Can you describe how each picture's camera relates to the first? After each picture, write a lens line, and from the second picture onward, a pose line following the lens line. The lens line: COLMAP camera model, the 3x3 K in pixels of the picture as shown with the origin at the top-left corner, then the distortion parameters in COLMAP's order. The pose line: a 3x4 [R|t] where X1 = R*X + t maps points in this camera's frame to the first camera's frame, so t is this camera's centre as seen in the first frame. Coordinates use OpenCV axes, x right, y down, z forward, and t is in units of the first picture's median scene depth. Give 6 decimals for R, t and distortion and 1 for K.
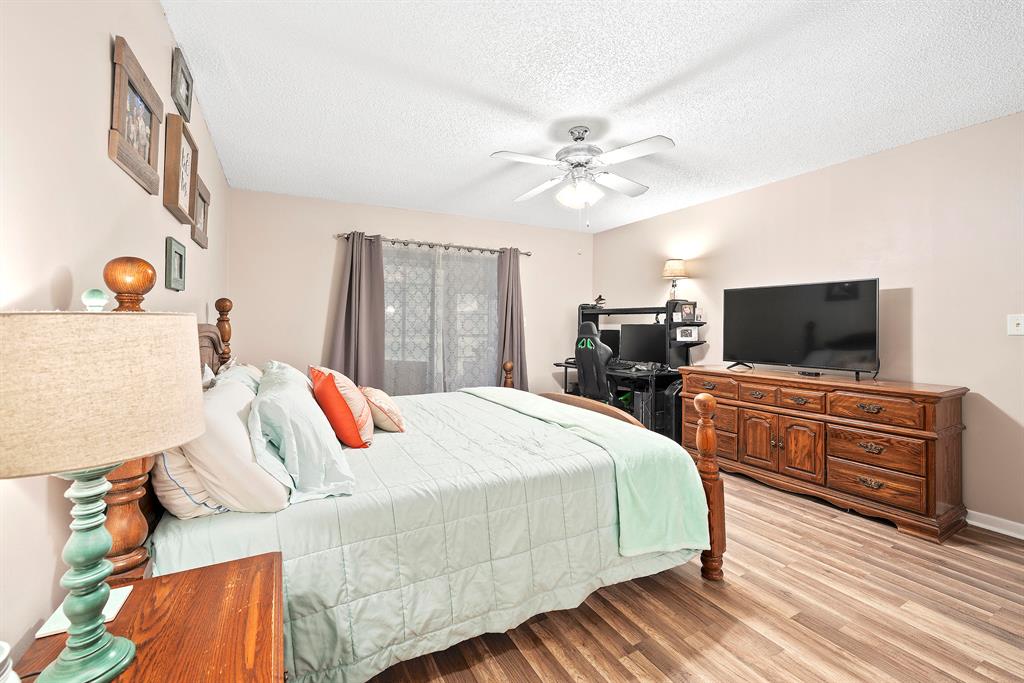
lens RADIAL K [[405.1, 0, 512.0], [0, 405.1, 341.5], [0, 0, 1]] dist [-0.001031, -0.000097]
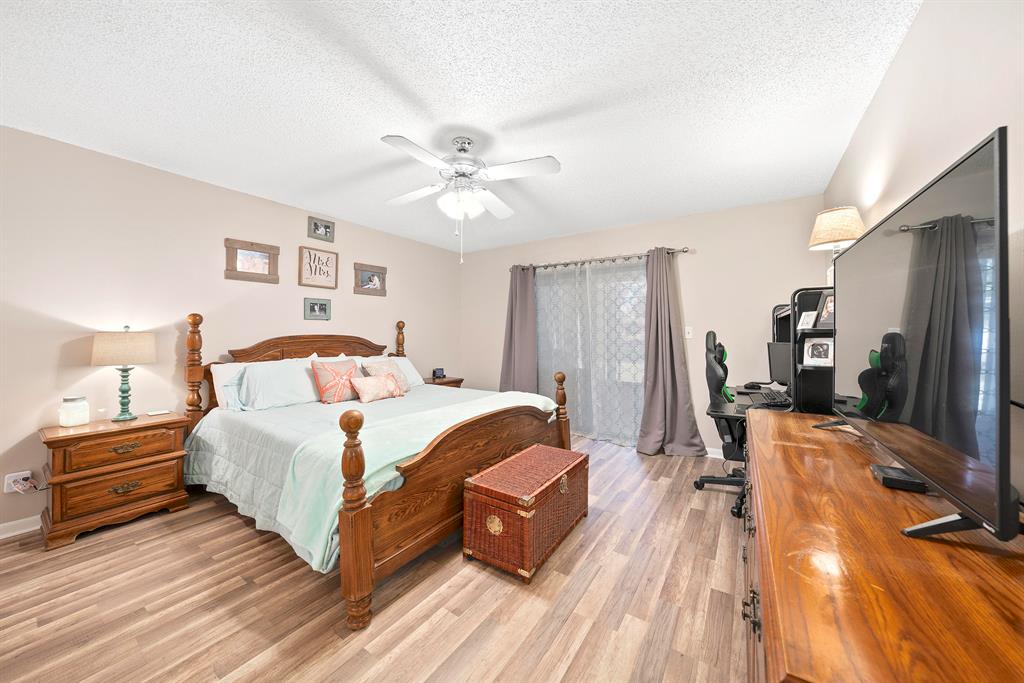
lens RADIAL K [[353.7, 0, 512.0], [0, 353.7, 341.5], [0, 0, 1]] dist [-0.010225, 0.000091]
pose [[0.487590, 0.014459, -0.872953, 0.998456], [-0.041036, 0.999137, -0.006372, -0.020529], [0.872108, 0.038930, 0.487763, 0.689263]]
